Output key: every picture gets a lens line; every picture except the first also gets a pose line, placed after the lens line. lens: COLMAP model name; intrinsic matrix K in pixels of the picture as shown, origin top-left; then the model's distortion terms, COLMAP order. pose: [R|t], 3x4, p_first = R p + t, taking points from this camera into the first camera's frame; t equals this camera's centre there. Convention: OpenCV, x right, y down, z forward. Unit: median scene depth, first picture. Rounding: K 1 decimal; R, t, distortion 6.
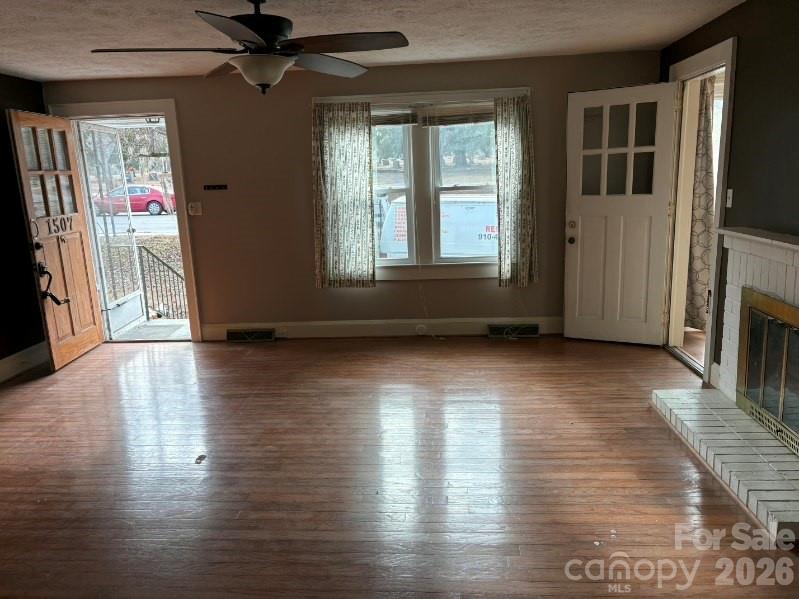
lens RADIAL K [[601.9, 0, 399.5], [0, 601.9, 299.5], [0, 0, 1]] dist [0.038822, -0.005618]
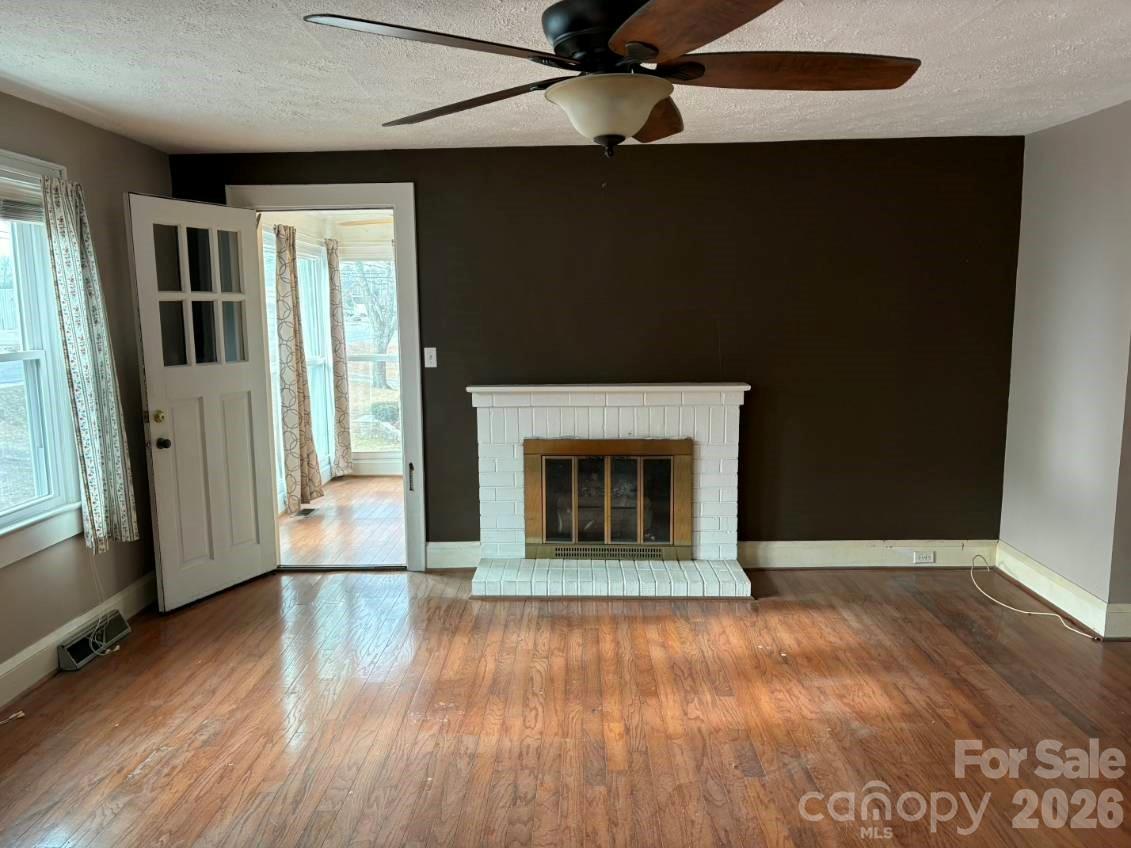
lens RADIAL K [[852.1, 0, 565.5], [0, 852.1, 424.0], [0, 0, 1]] dist [0.038822, -0.005618]
pose [[-0.037974, -0.102982, 0.993958, -0.558658], [0.216103, 0.970291, 0.108786, -0.123721], [-0.975632, 0.218929, -0.014591, 0.635431]]
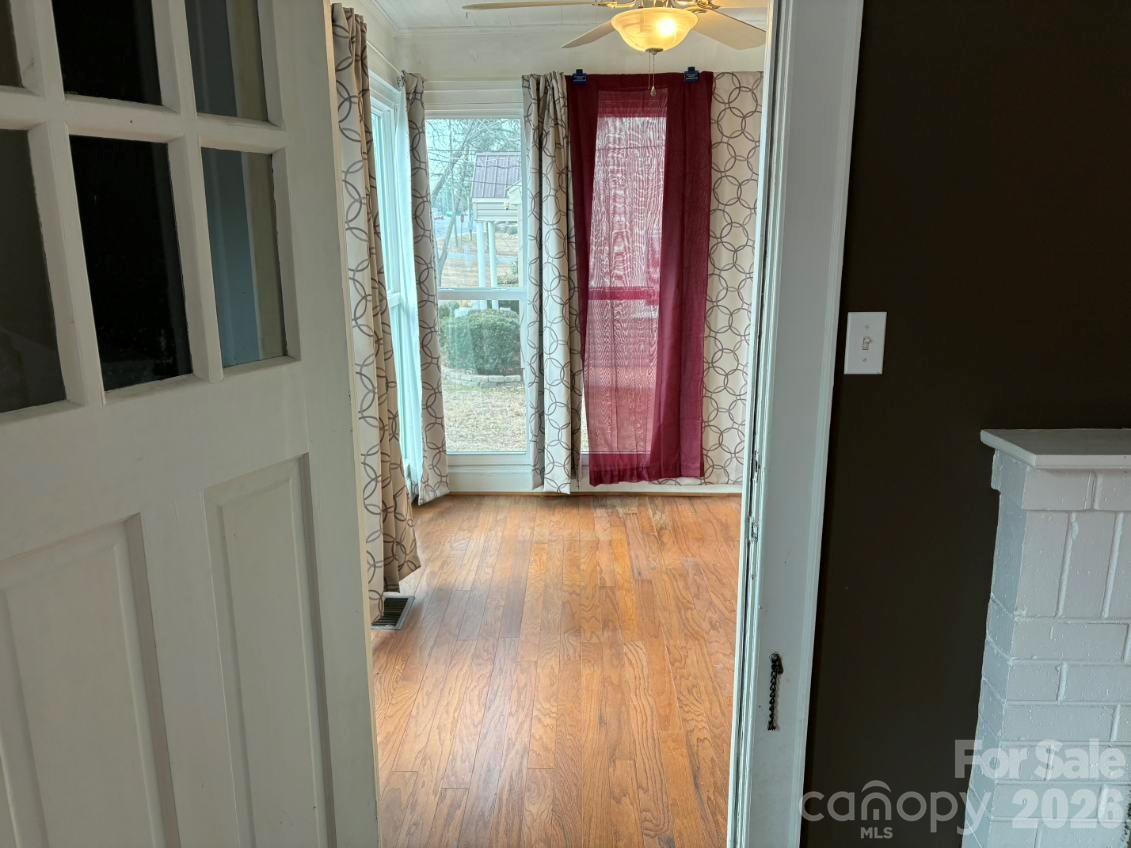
lens RADIAL K [[852.1, 0, 565.5], [0, 852.1, 424.0], [0, 0, 1]] dist [0.038822, -0.005618]
pose [[-0.030040, -0.203434, 0.978628, 0.110083], [0.210057, 0.955921, 0.205162, -0.182290], [-0.977228, 0.211731, 0.014017, 0.859659]]
